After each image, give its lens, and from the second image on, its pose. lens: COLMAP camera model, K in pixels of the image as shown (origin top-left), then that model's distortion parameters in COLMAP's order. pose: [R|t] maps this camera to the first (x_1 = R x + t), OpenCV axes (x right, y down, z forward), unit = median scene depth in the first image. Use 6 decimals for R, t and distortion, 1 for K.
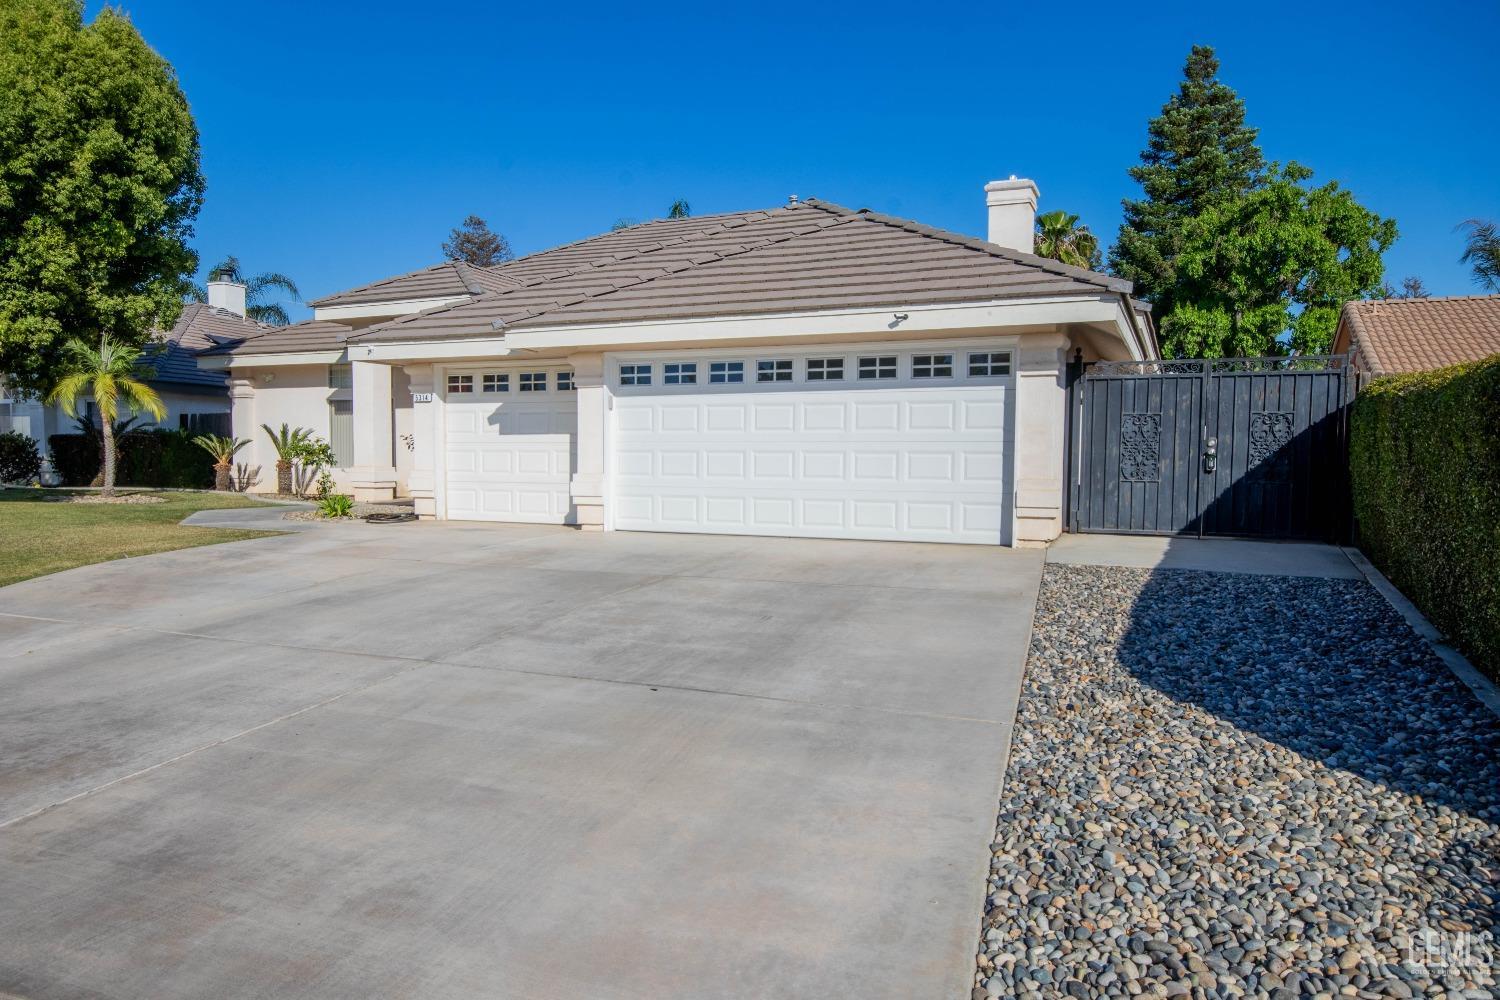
lens RADIAL K [[1031.7, 0, 751.6], [0, 1031.7, 495.5], [0, 0, 1]] dist [0.002023, 0.025817]
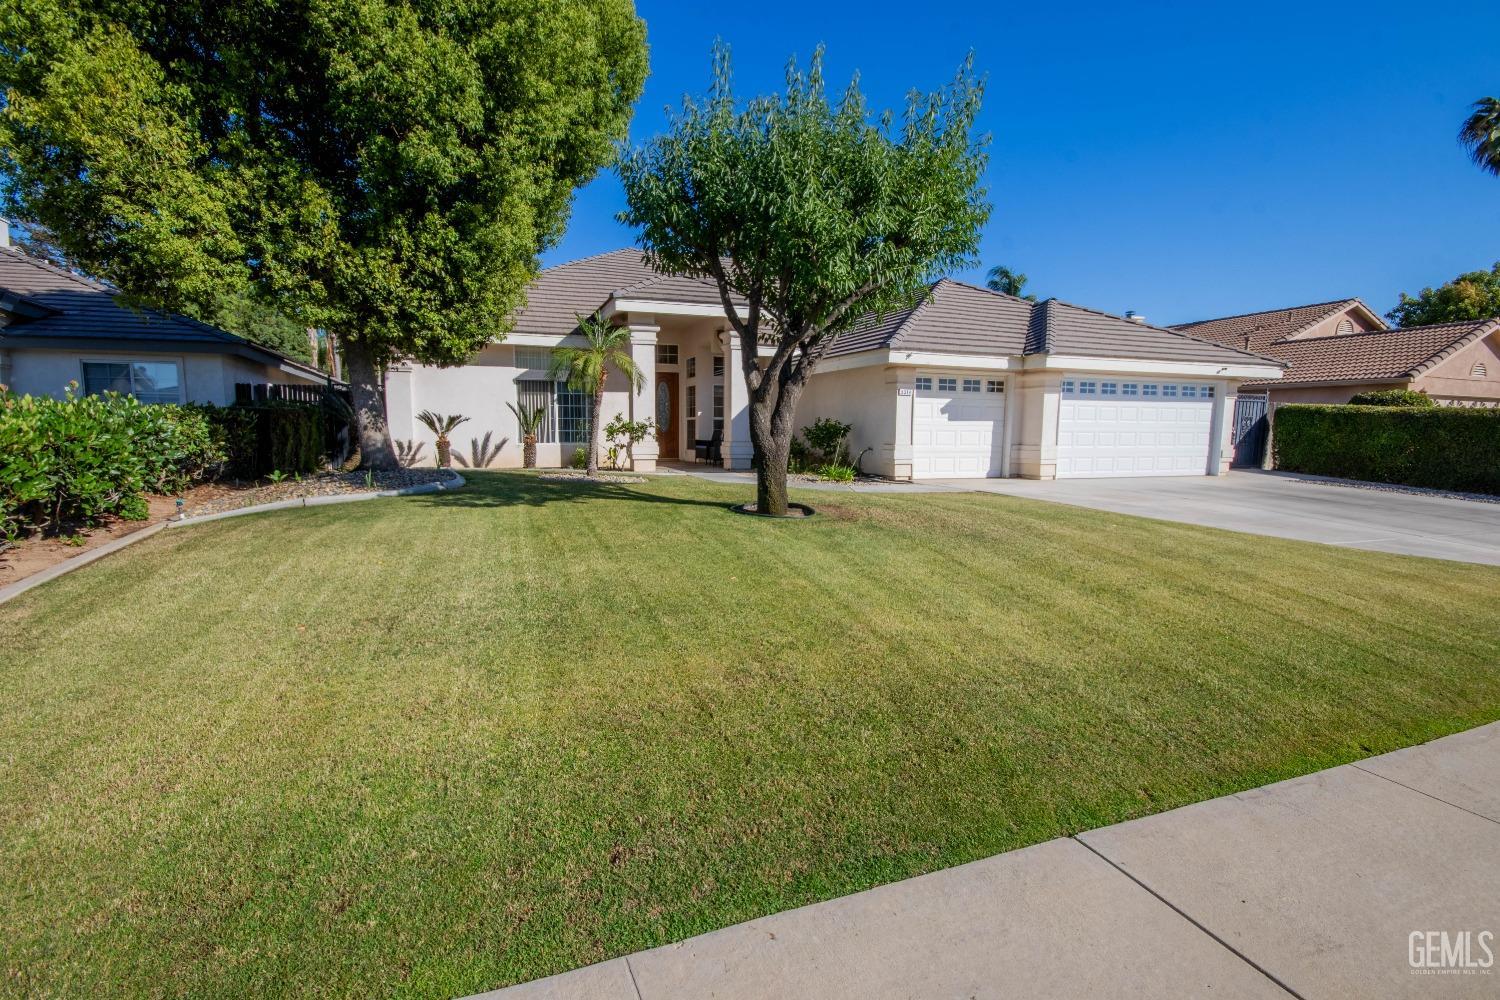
lens RADIAL K [[694.2, 0, 735.5], [0, 694.2, 504.0], [0, 0, 1]] dist [-0.003070, -0.004470]
pose [[0.713422, -0.074928, 0.696717, -1.299304], [0.024183, 0.996307, 0.082385, -0.031578], [-0.700317, -0.041926, 0.712599, 0.557391]]
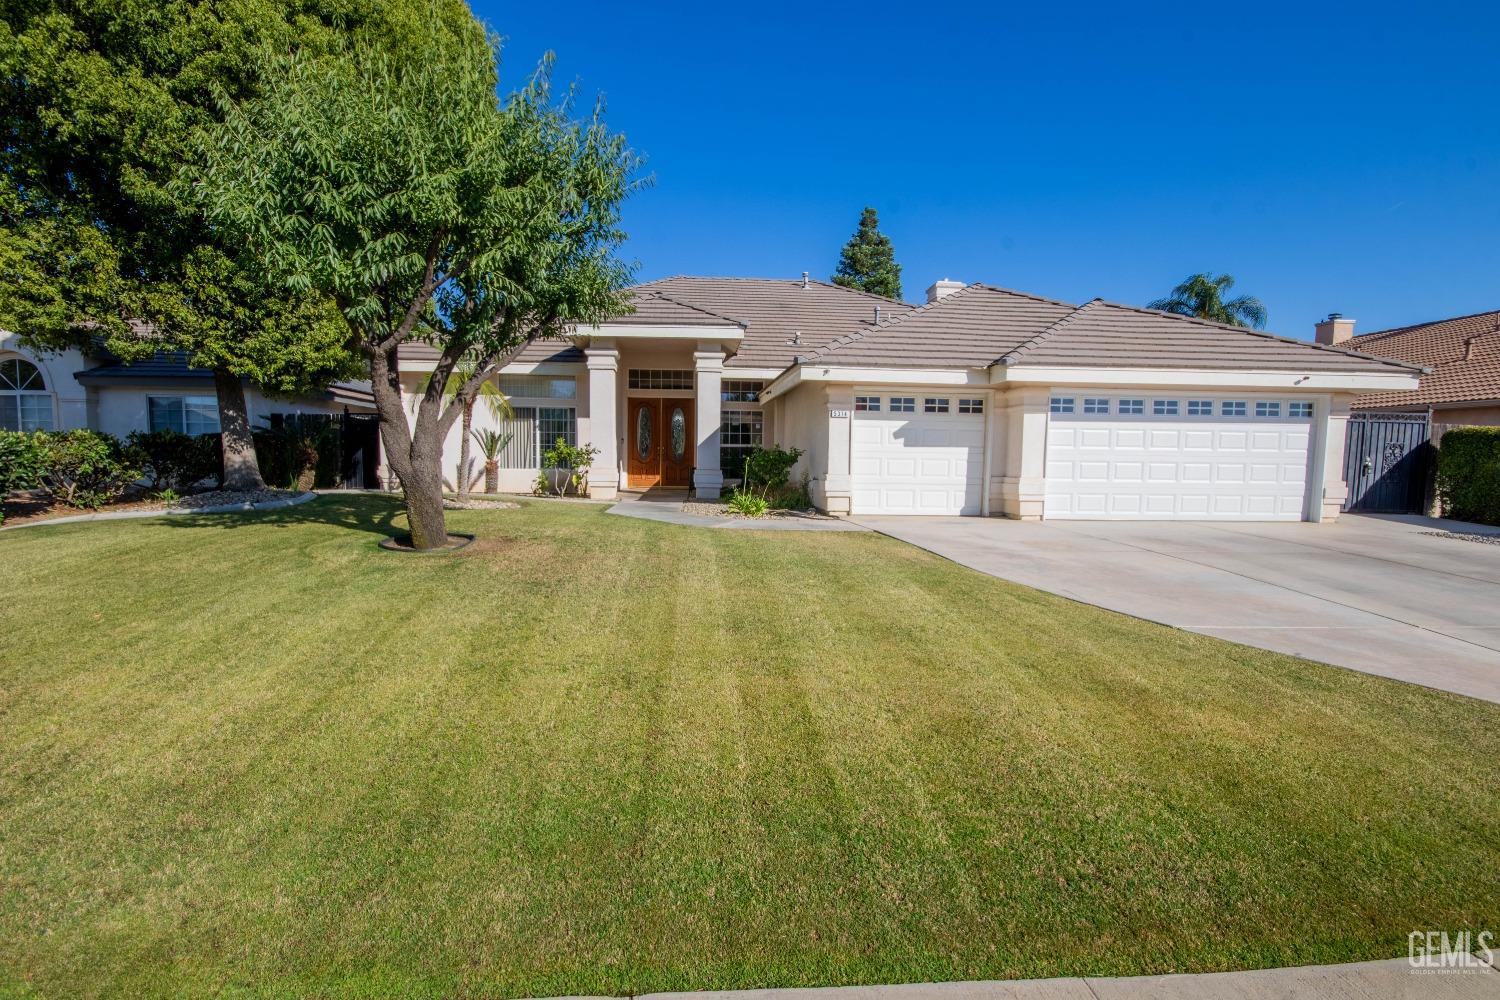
lens RADIAL K [[694.2, 0, 747.9], [0, 694.2, 510.5], [0, 0, 1]] dist [-0.003070, -0.004470]
pose [[0.885528, -0.027791, 0.463753, -0.899999], [0.008959, 0.999045, 0.042762, -0.020676], [-0.464499, -0.033713, 0.884932, 0.377476]]
